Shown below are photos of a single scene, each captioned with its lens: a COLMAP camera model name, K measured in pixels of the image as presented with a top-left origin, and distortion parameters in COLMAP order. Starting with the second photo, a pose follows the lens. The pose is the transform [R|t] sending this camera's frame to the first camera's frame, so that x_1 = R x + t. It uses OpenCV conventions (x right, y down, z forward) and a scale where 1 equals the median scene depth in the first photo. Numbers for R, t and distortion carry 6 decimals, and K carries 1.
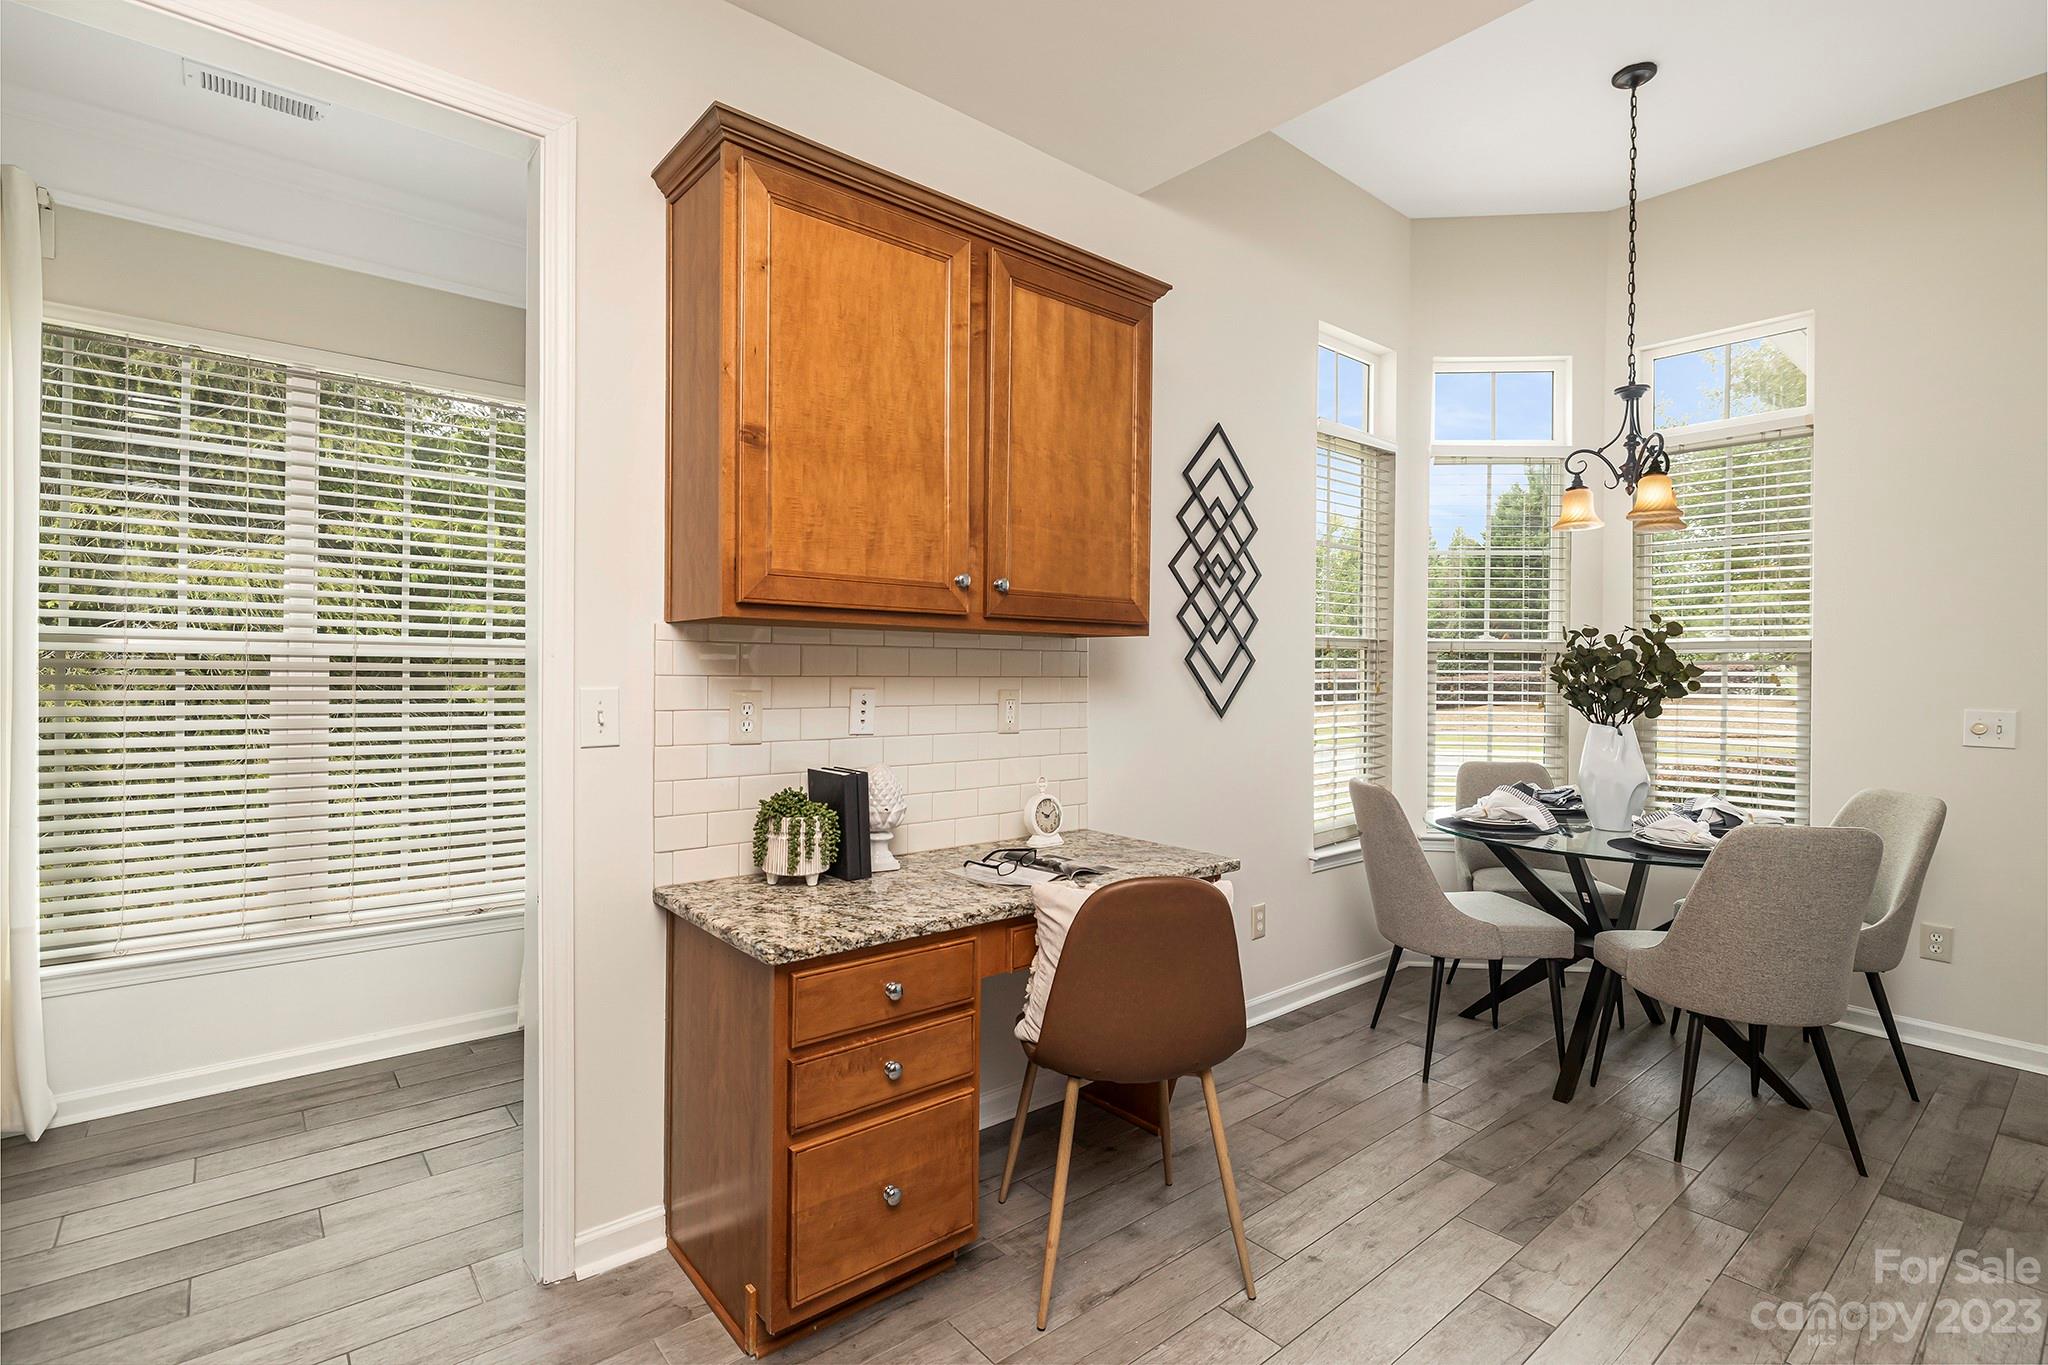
lens RADIAL K [[967.9, 0, 1030.1], [0, 967.9, 675.2], [0, 0, 1]] dist [-0.000689, -0.001062]
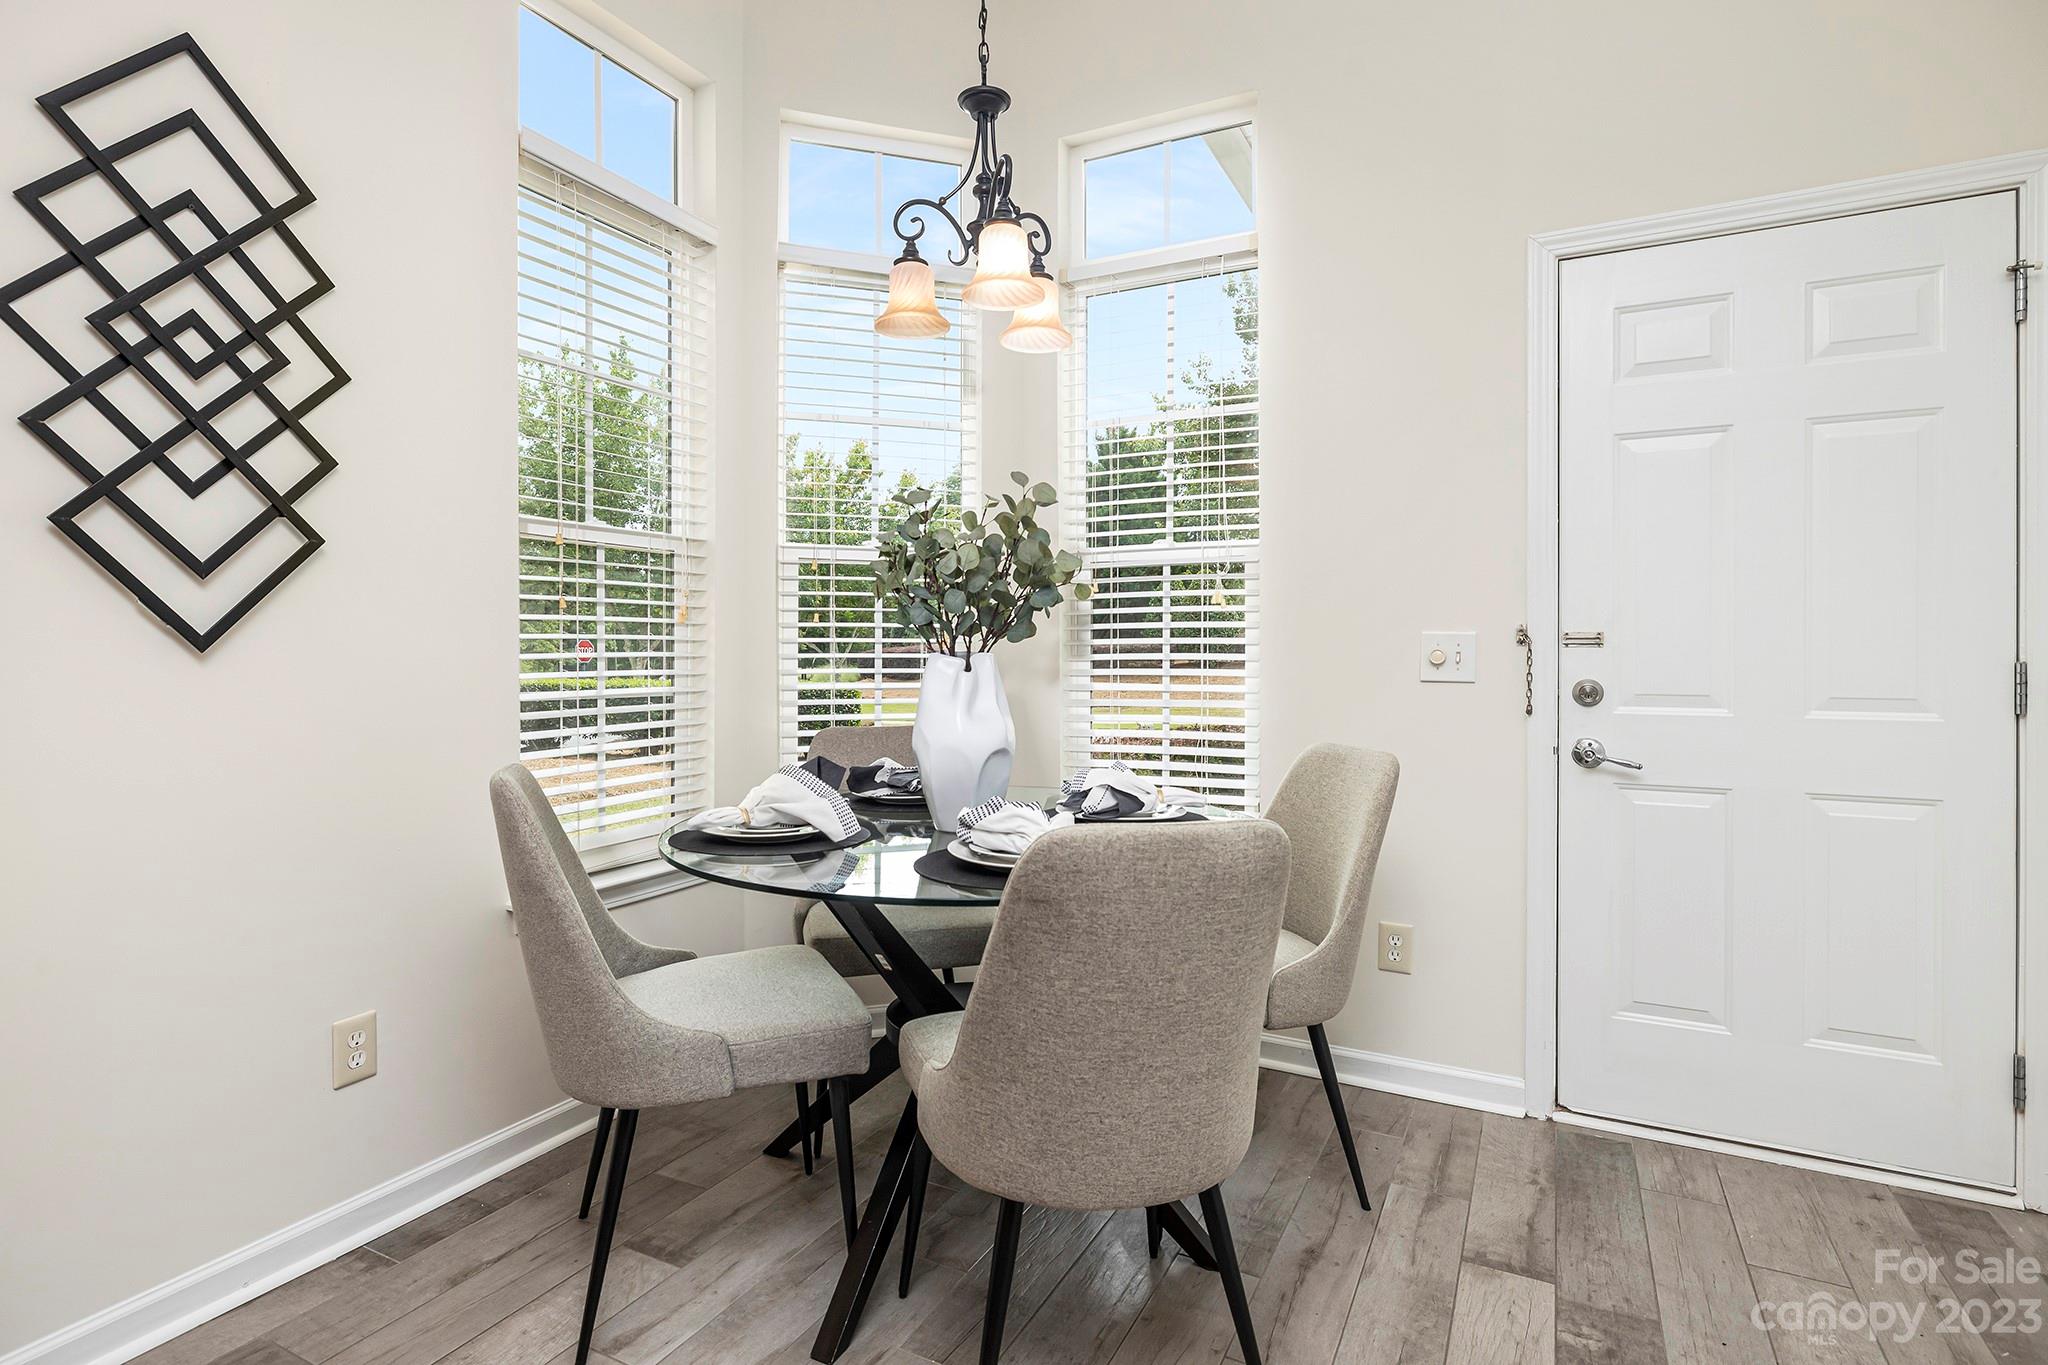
lens RADIAL K [[967.9, 0, 1043.0], [0, 967.9, 657.4], [0, 0, 1]] dist [-0.000689, -0.001062]
pose [[0.929084, -0.009600, 0.369743, 0.410265], [0.009551, 0.999952, 0.001964, 0.049688], [-0.369745, 0.001707, 0.929132, 0.406232]]
